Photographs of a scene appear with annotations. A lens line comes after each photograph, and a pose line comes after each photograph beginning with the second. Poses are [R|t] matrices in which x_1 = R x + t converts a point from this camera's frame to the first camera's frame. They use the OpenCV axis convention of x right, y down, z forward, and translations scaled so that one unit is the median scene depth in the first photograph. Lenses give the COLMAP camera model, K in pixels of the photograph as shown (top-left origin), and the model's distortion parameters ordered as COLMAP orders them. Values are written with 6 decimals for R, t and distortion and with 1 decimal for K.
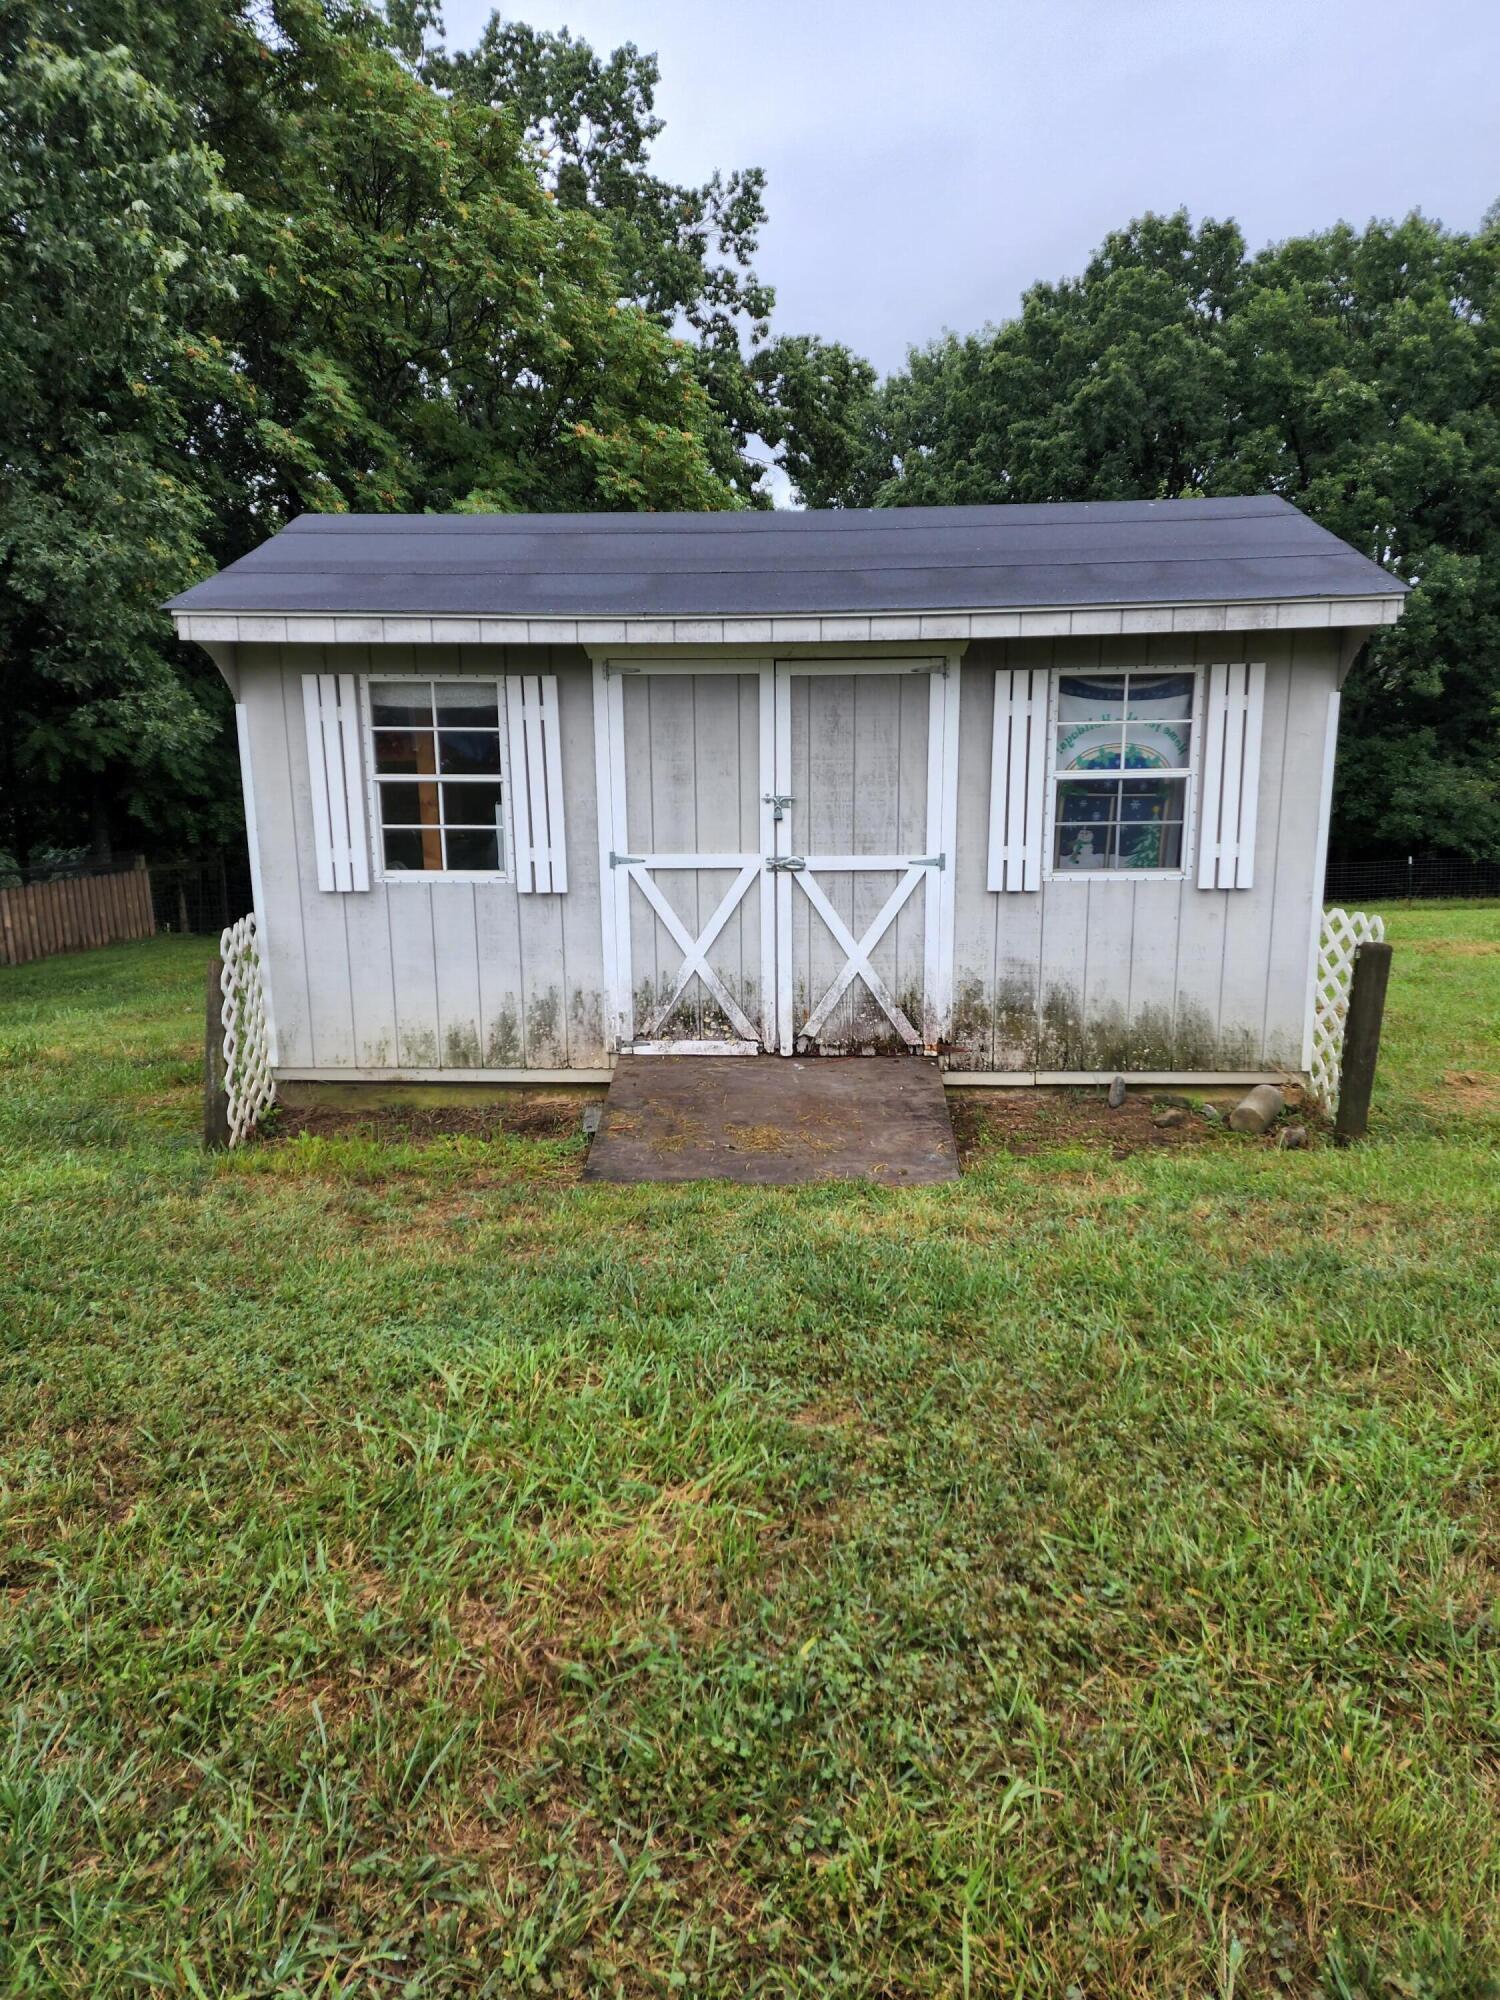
lens RADIAL K [[1345.0, 0, 750.2], [0, 1345.0, 1008.3], [0, 0, 1]] dist [0.058064, -0.040777]
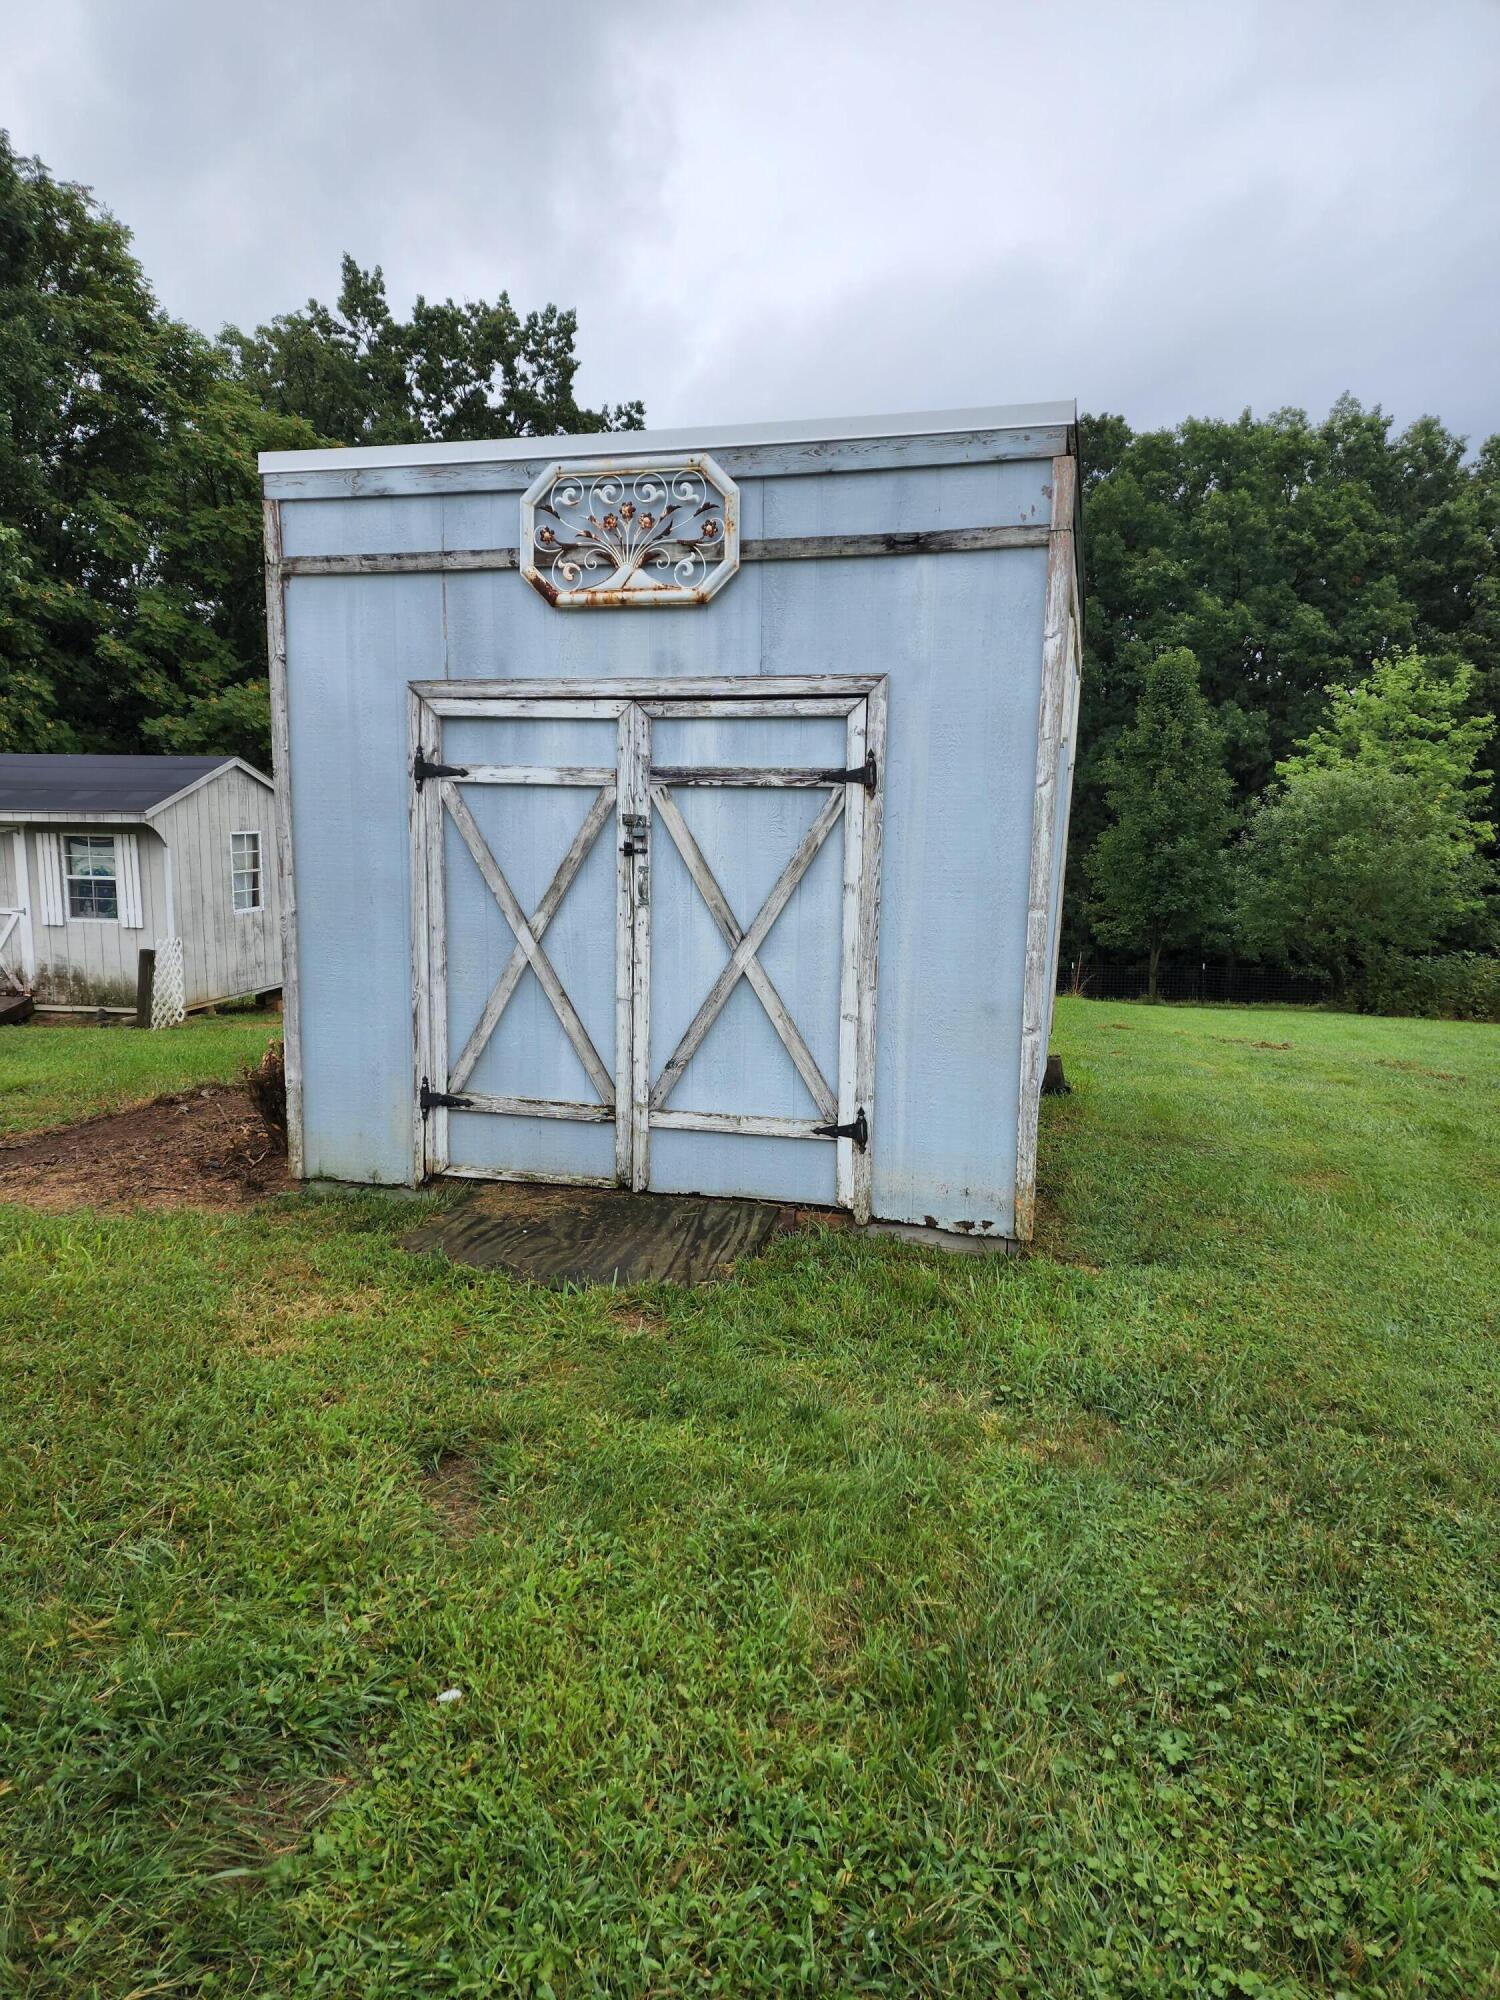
lens RADIAL K [[1345.0, 0, 678.4], [0, 1345.0, 997.5], [0, 0, 1]] dist [0.058064, -0.040777]
pose [[0.990415, 0.041030, -0.131889, 0.225356], [-0.052094, 0.995306, -0.081562, 0.024649], [0.127924, 0.087651, 0.987903, -0.168039]]
